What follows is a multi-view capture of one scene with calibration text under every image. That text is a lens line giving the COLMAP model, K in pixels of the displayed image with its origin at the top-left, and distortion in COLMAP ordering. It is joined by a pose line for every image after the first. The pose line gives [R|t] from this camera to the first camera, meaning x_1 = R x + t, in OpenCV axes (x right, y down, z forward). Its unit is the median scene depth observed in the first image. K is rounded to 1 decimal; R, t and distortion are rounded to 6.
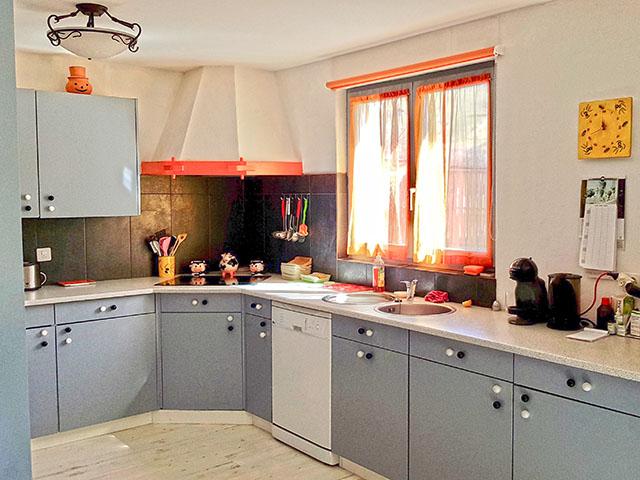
lens RADIAL K [[625.2, 0, 343.5], [0, 625.2, 229.5], [0, 0, 1]] dist [0.002951, -0.017590]
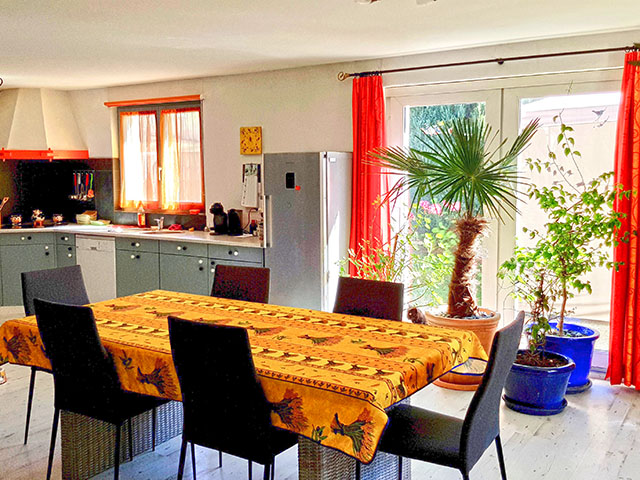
lens RADIAL K [[625.2, 0, 343.5], [0, 625.2, 229.5], [0, 0, 1]] dist [0.002951, -0.017590]
pose [[0.931258, -0.035141, 0.362661, -0.052095], [0.020150, 0.998782, 0.045036, 0.038885], [-0.363802, -0.034633, 0.930832, -0.821119]]
